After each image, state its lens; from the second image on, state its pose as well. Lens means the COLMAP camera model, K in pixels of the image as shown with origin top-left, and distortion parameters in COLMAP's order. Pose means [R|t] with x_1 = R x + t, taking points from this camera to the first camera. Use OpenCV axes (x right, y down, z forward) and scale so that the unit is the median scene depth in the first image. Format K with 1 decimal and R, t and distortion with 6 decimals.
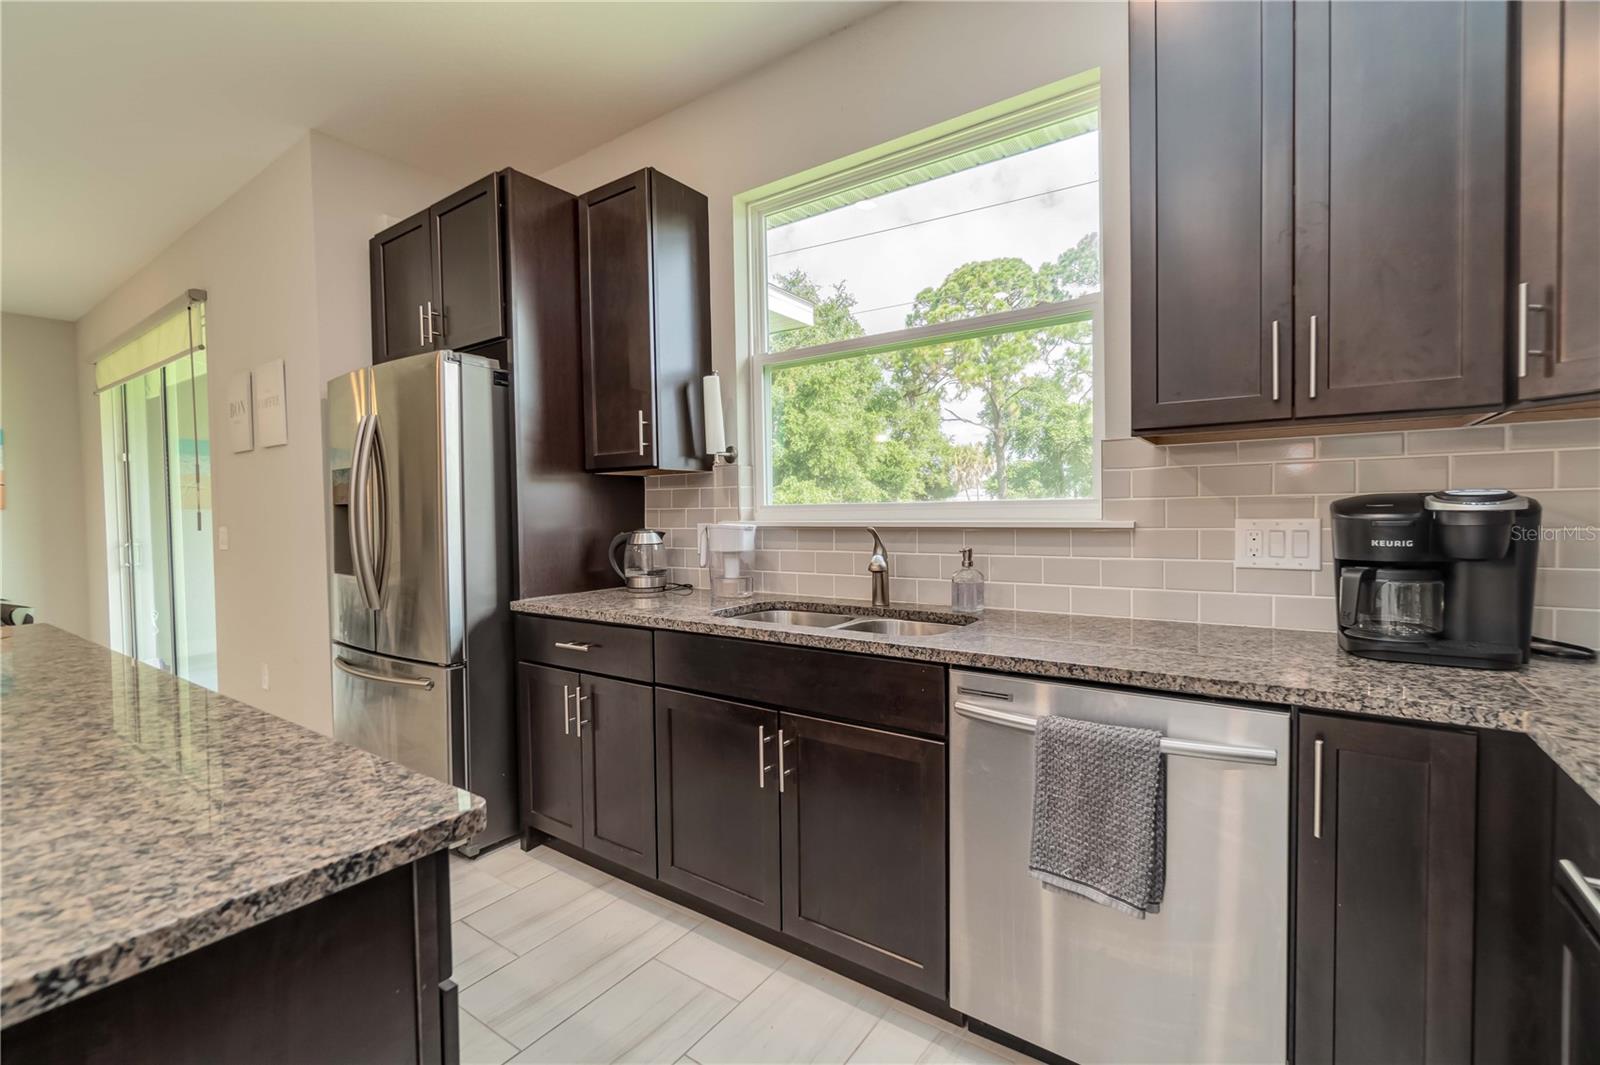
lens RADIAL K [[700.3, 0, 791.2], [0, 700.3, 531.3], [0, 0, 1]] dist [-0.004764, -0.000250]
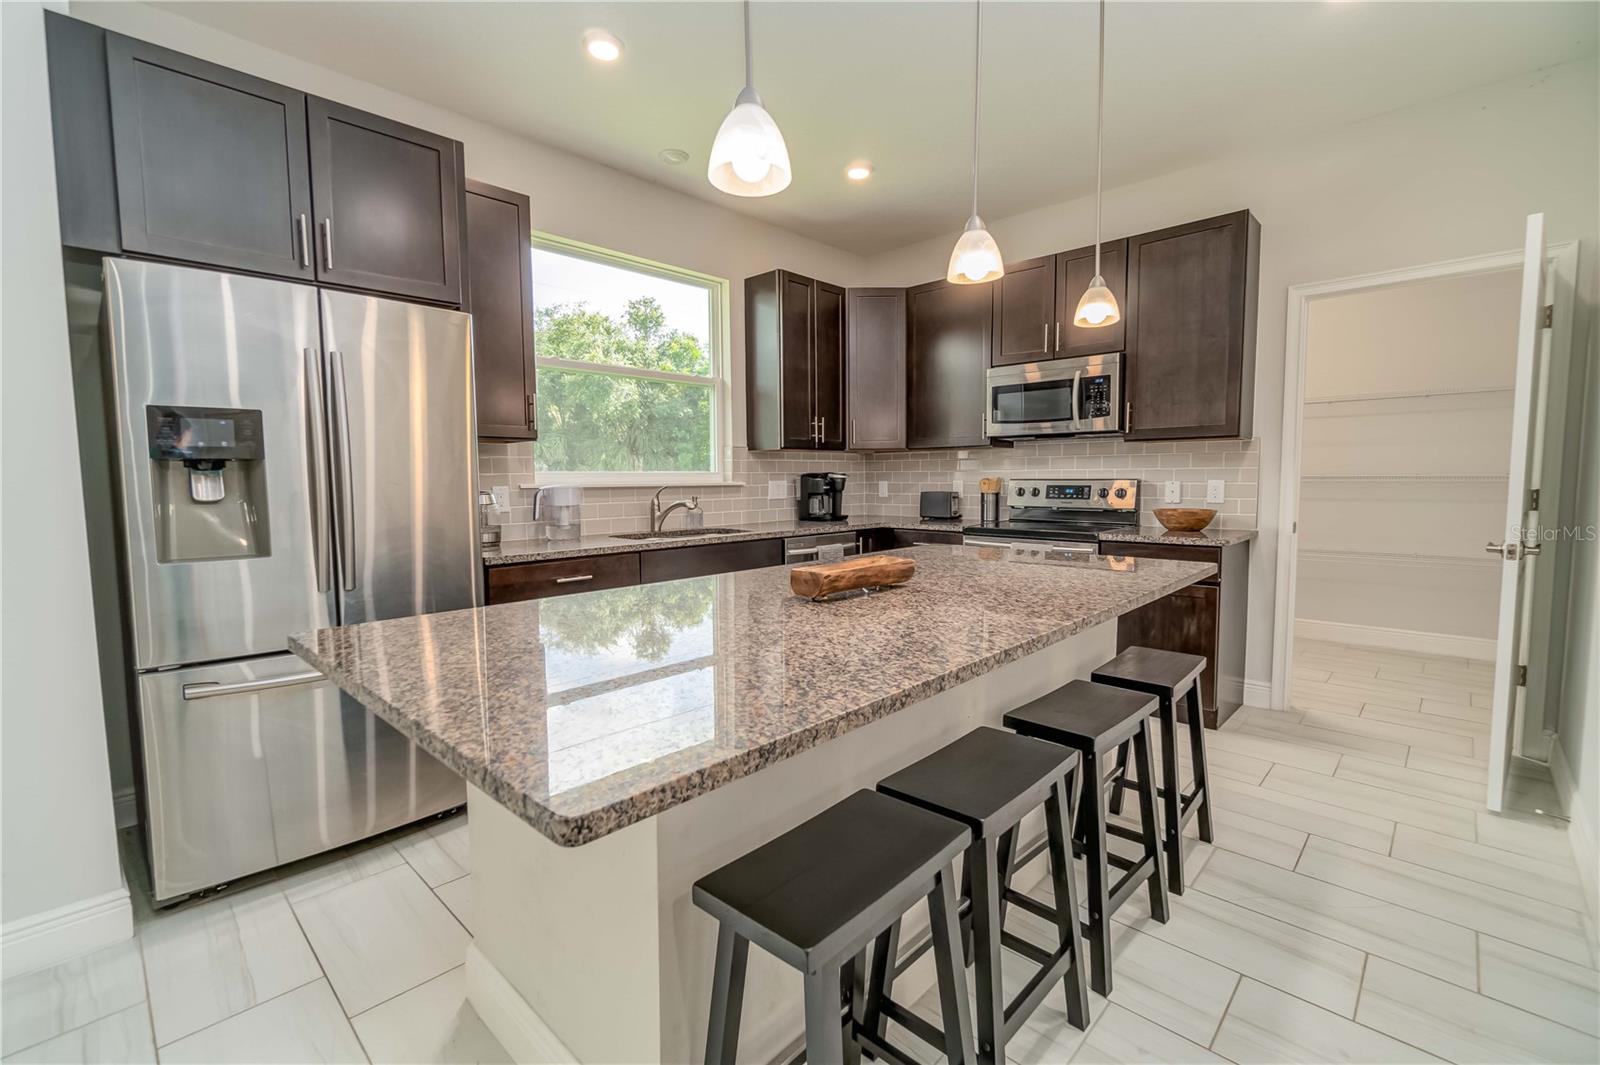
lens RADIAL K [[700.3, 0, 791.2], [0, 700.3, 531.3], [0, 0, 1]] dist [-0.004764, -0.000250]
pose [[0.145323, -0.069551, 0.986937, -1.831107], [0.031832, 0.997338, 0.065597, 0.002094], [-0.988872, 0.021884, 0.147151, 0.468682]]
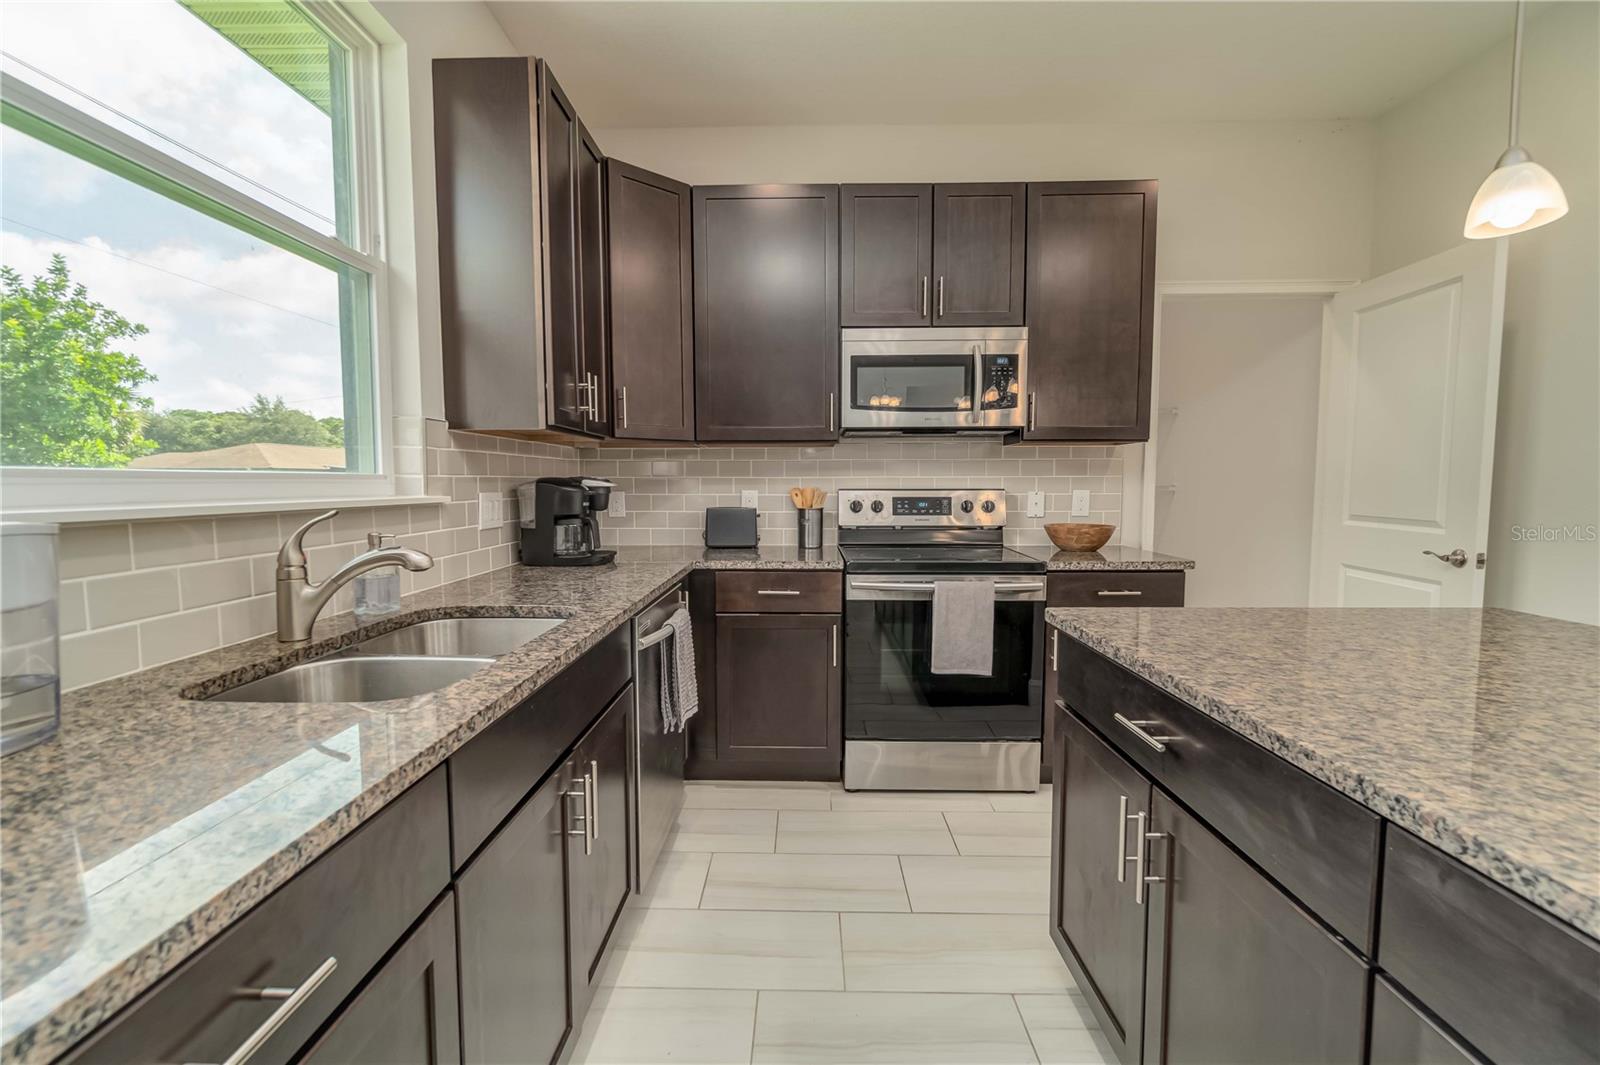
lens RADIAL K [[700.3, 0, 791.2], [0, 700.3, 531.3], [0, 0, 1]] dist [-0.004764, -0.000250]
pose [[-0.567434, -0.049585, 0.821925, -0.744376], [0.027581, 0.996481, 0.079156, -0.030119], [-0.822957, 0.067585, -0.564069, 1.141087]]
